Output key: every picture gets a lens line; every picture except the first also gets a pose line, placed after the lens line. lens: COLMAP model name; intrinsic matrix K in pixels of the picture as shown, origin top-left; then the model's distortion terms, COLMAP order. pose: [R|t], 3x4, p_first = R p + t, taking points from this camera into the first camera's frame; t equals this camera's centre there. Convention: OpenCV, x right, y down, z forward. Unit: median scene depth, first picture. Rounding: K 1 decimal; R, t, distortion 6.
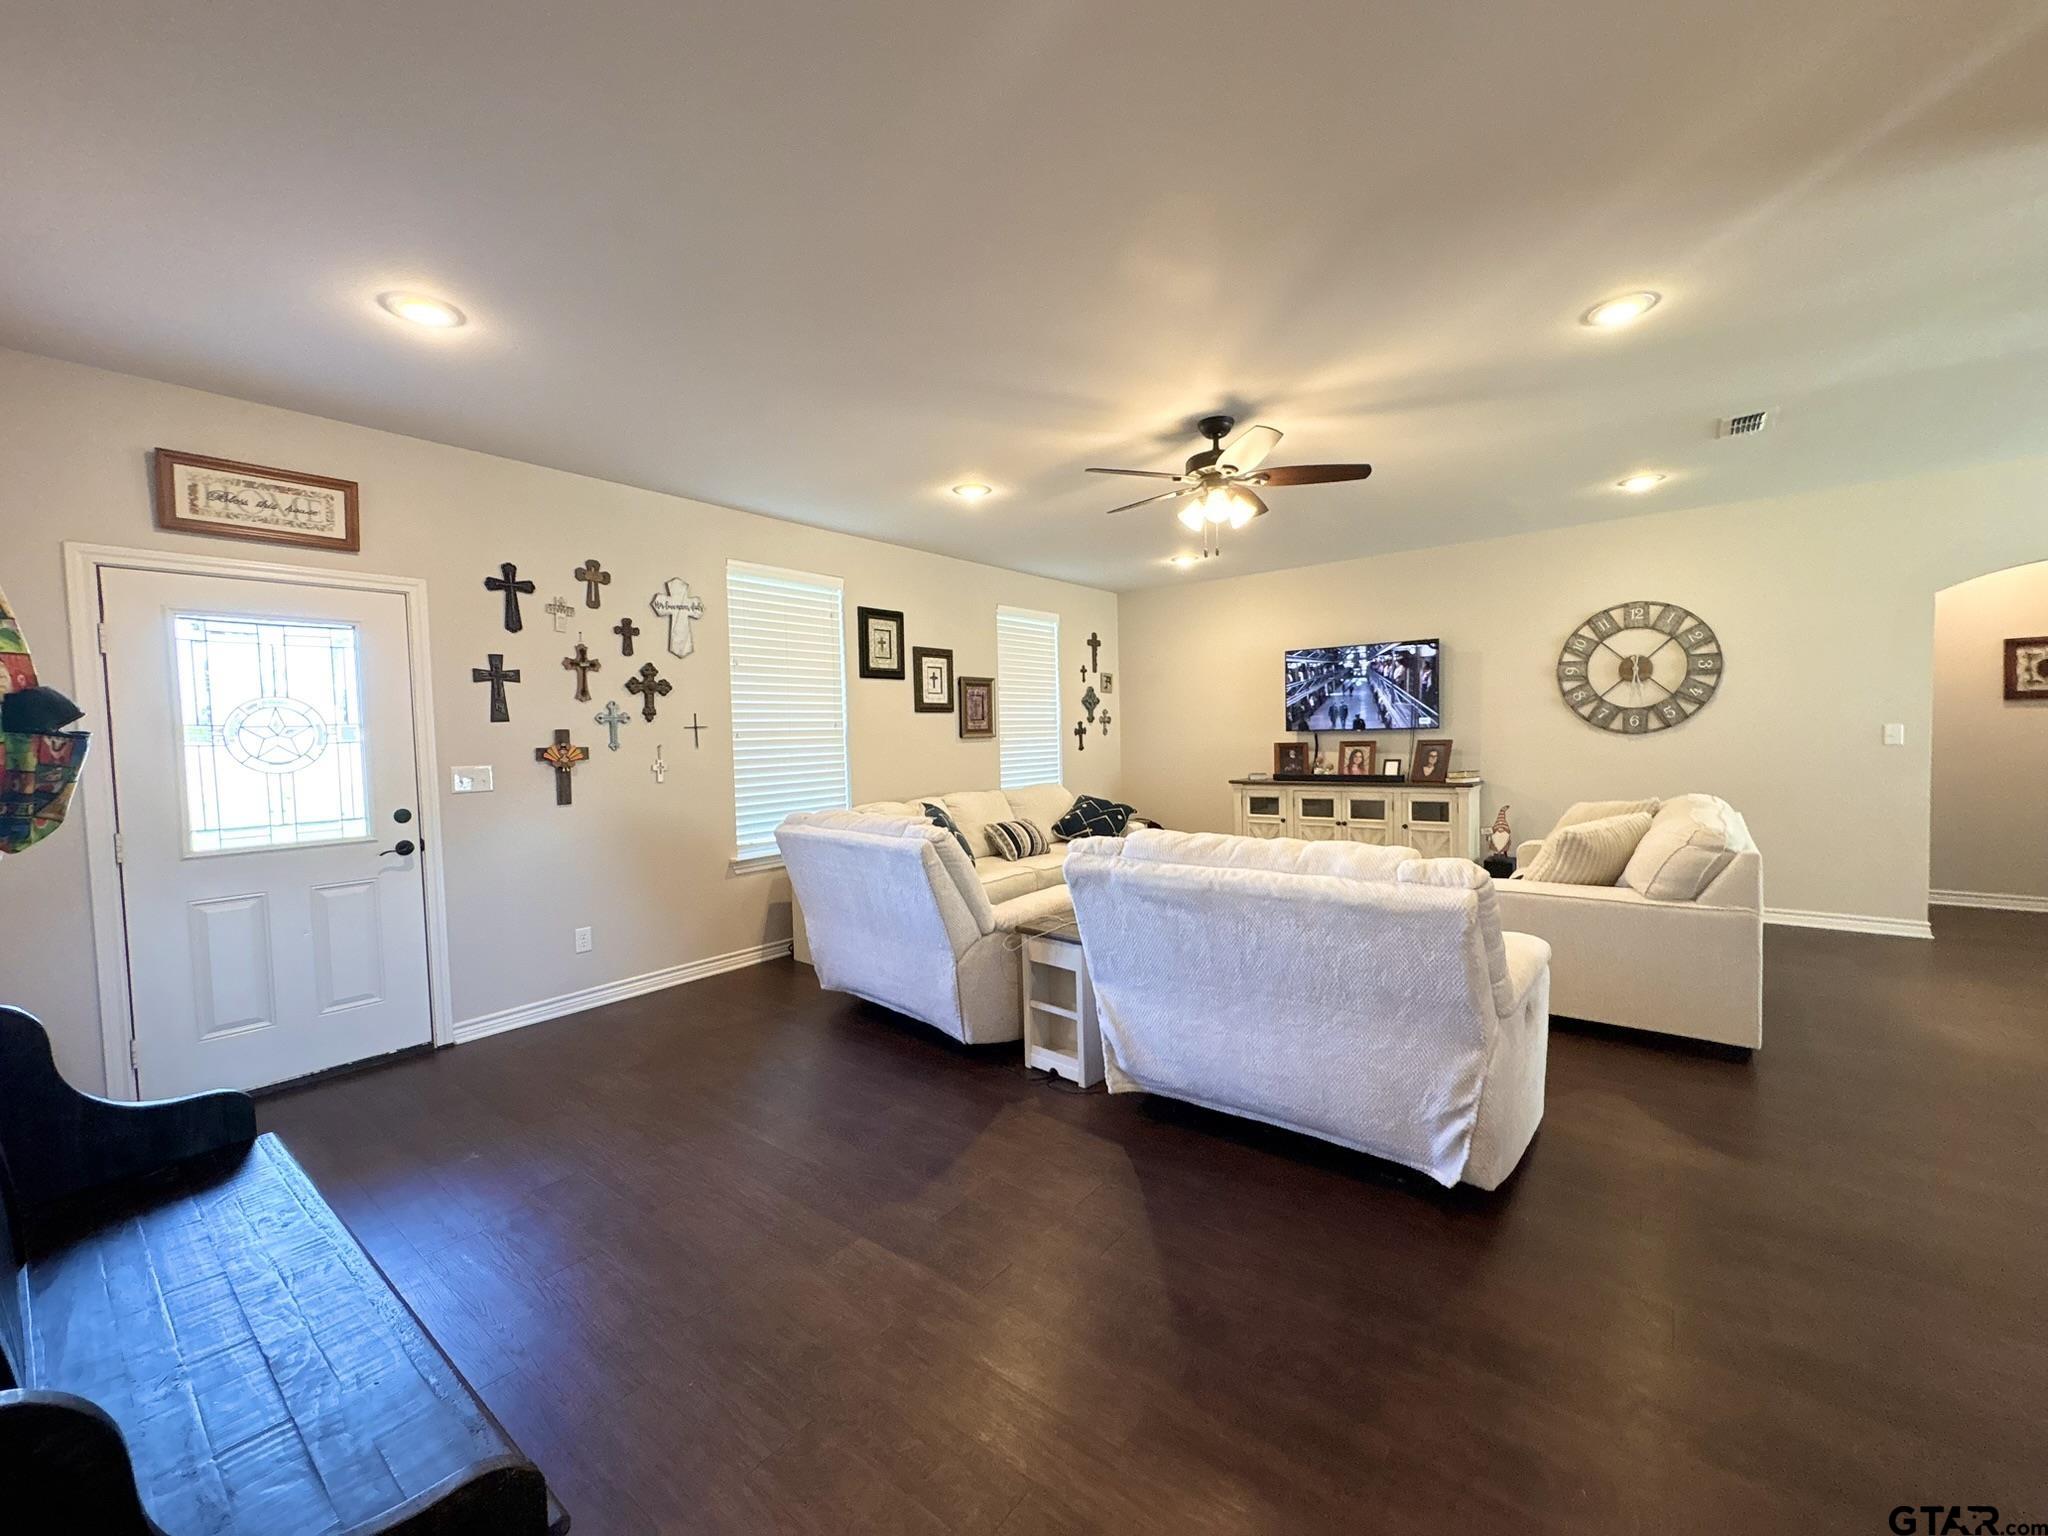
lens RADIAL K [[819.3, 0, 1024.0], [0, 819.3, 768.0], [0, 0, 1]] dist [0.000756, 0.000388]
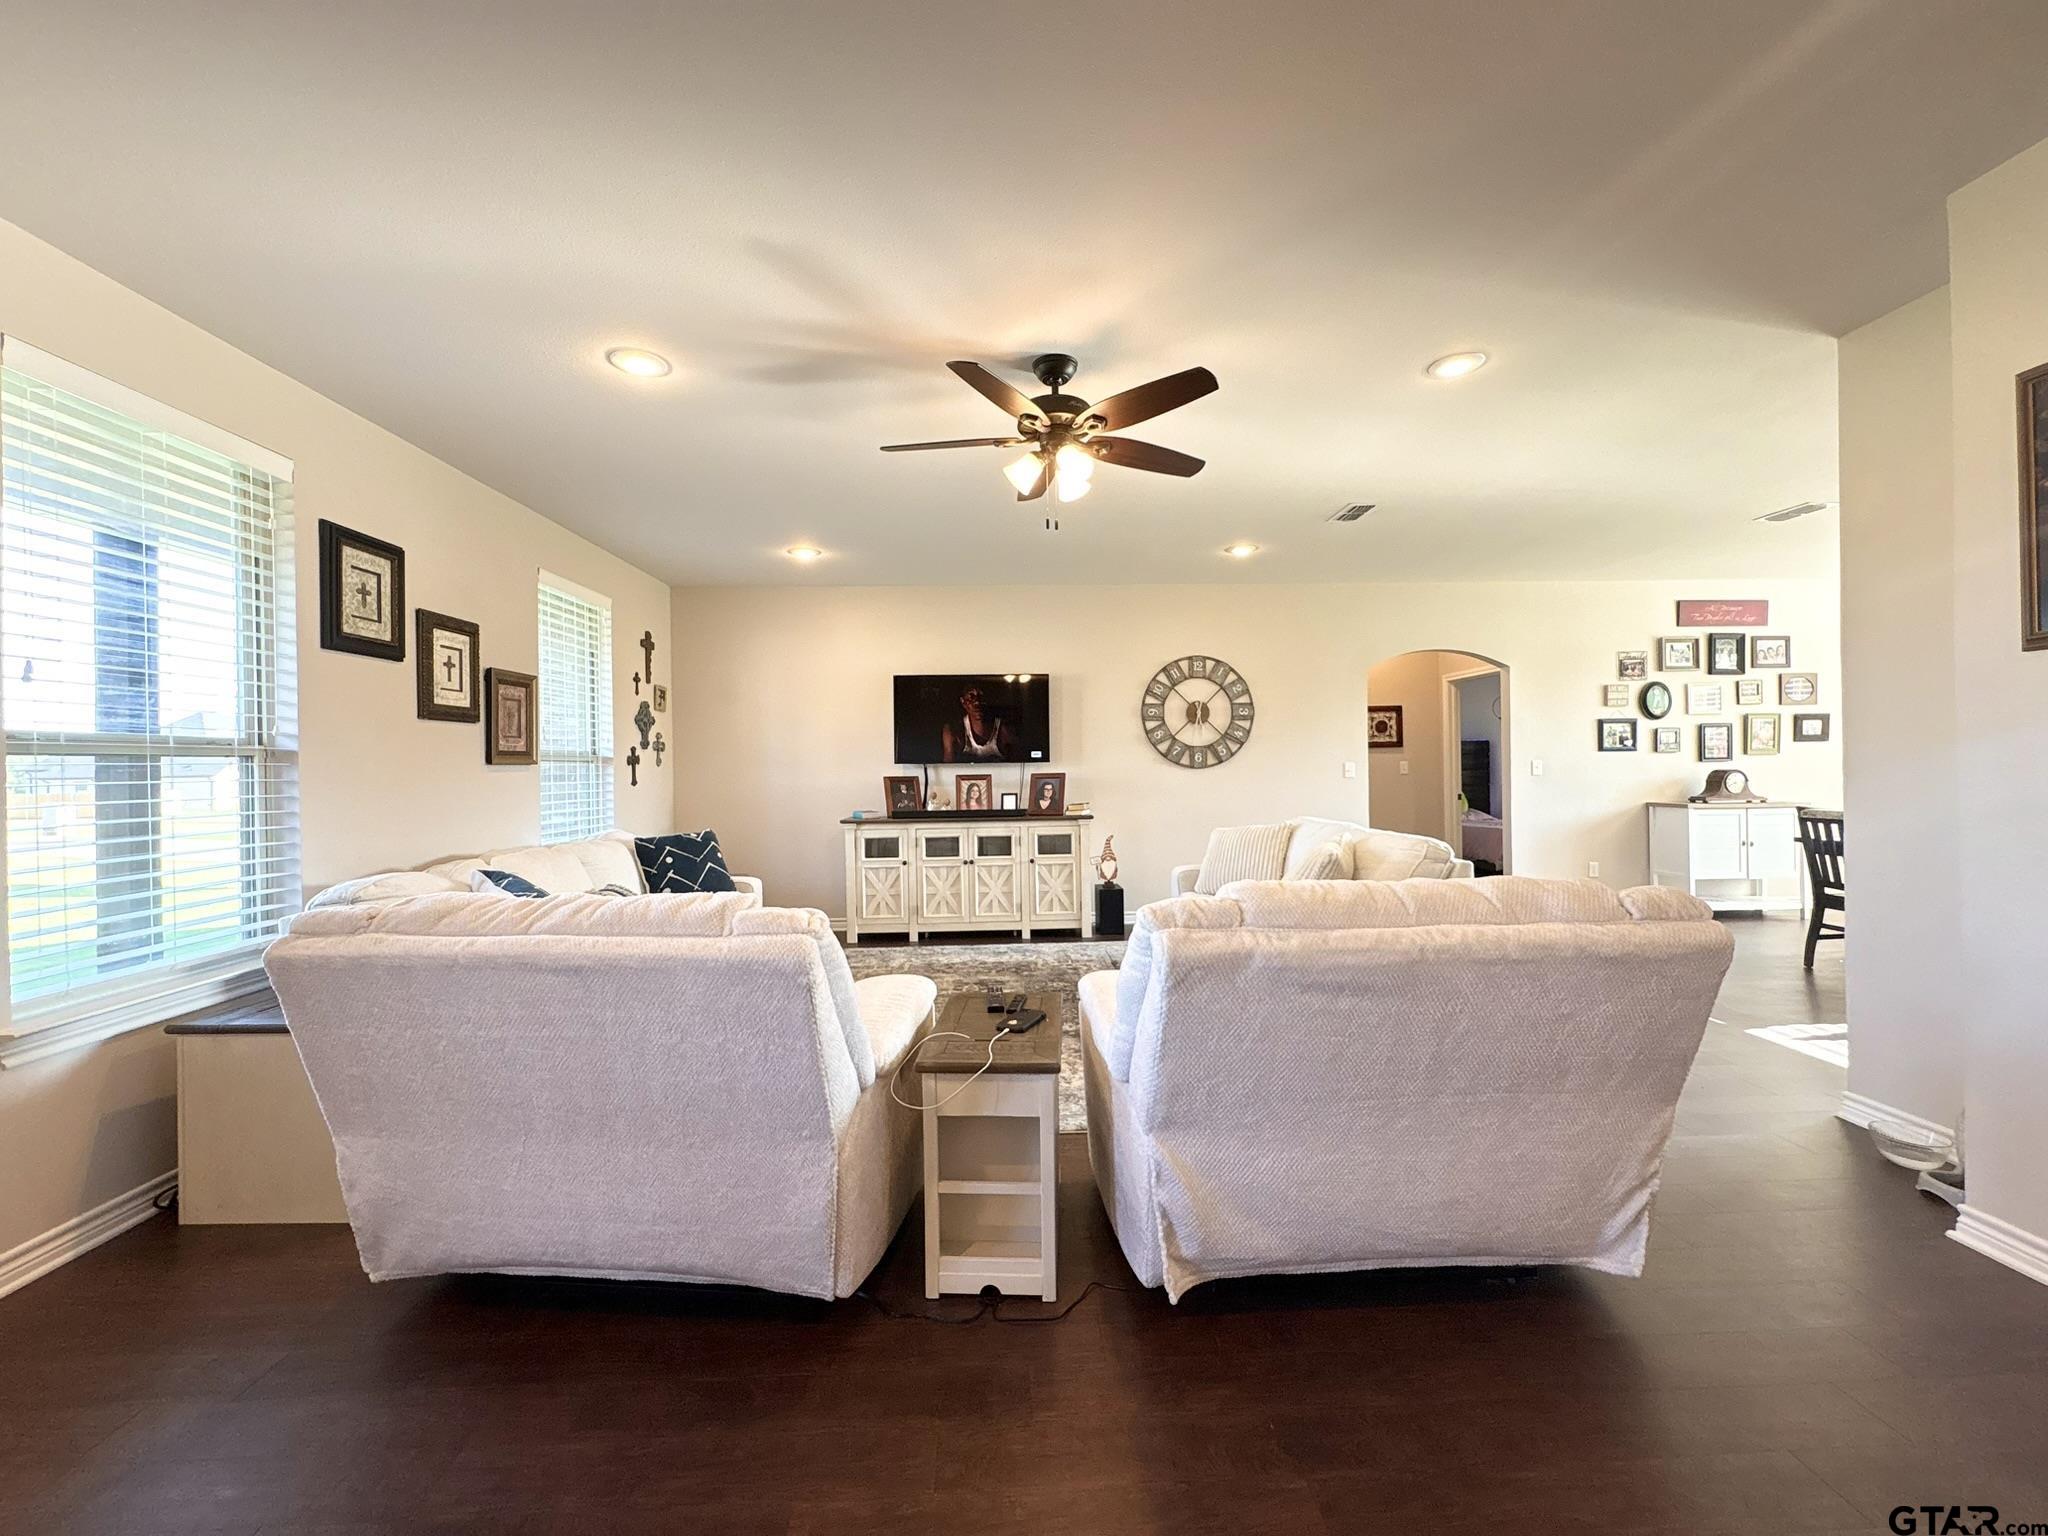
lens RADIAL K [[819.3, 0, 1024.0], [0, 819.3, 768.0], [0, 0, 1]] dist [0.000756, 0.000388]
pose [[0.759646, 0.012890, 0.650209, -0.192539], [0.021274, 0.998776, -0.044654, 0.003885], [-0.649989, 0.047753, 0.758442, 0.275111]]
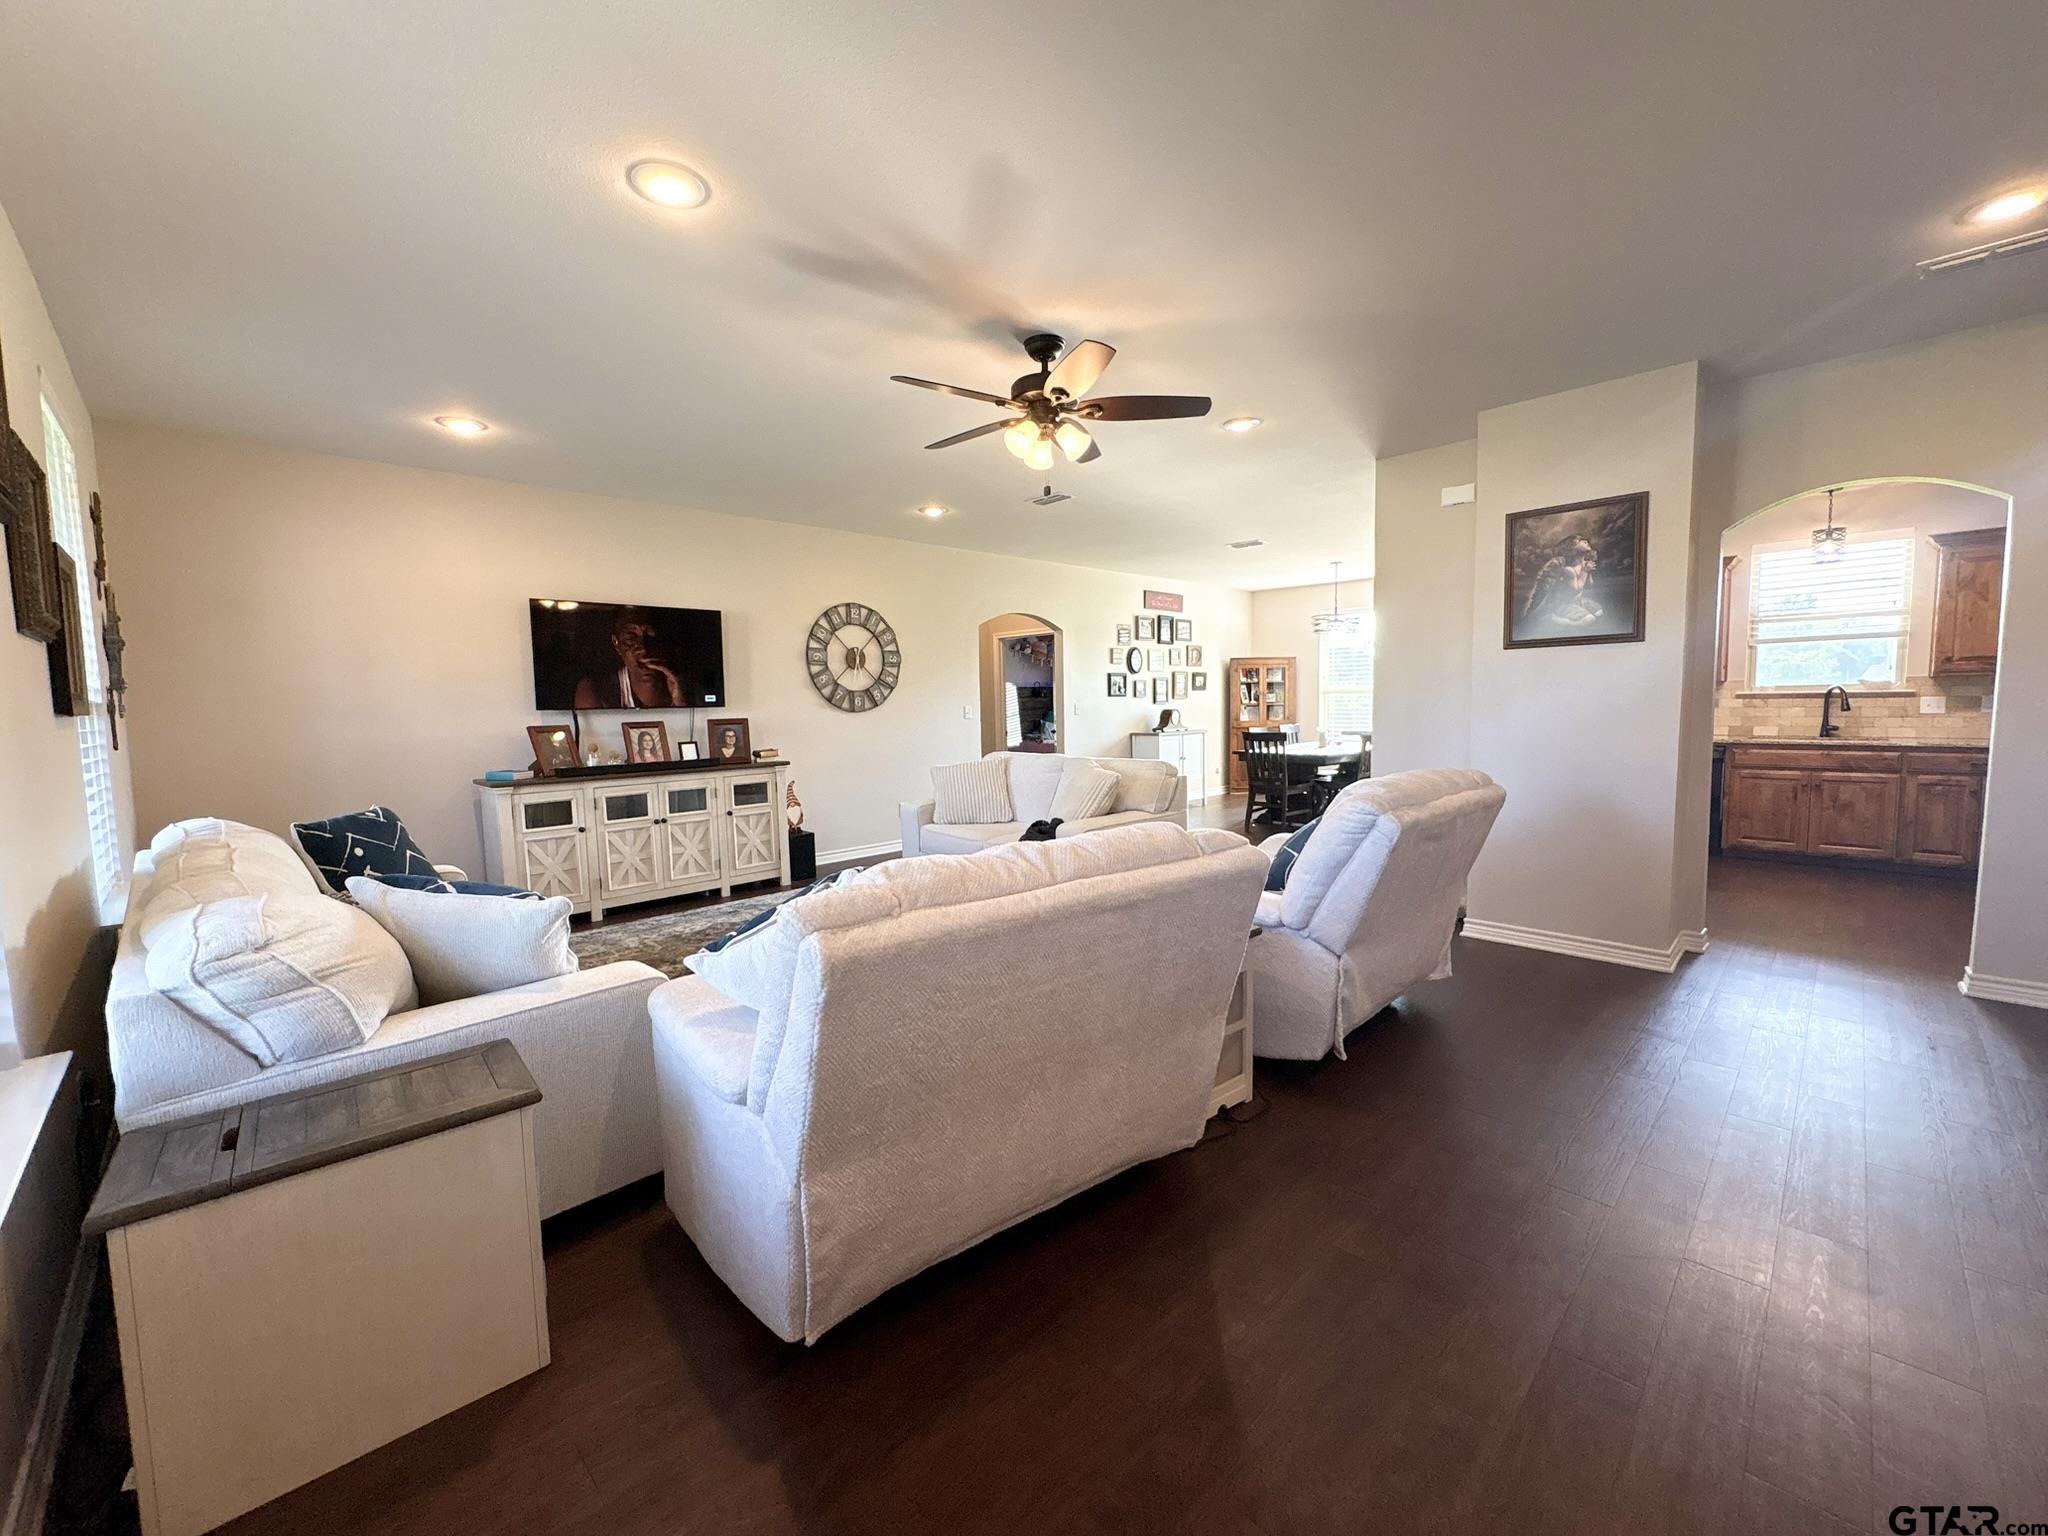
lens RADIAL K [[819.3, 0, 1024.0], [0, 819.3, 768.0], [0, 0, 1]] dist [0.000756, 0.000388]
pose [[0.123079, -0.059900, 0.990587, -0.422952], [0.056644, 0.996973, 0.053248, -0.009799], [-0.990779, 0.049557, 0.126100, 0.594118]]
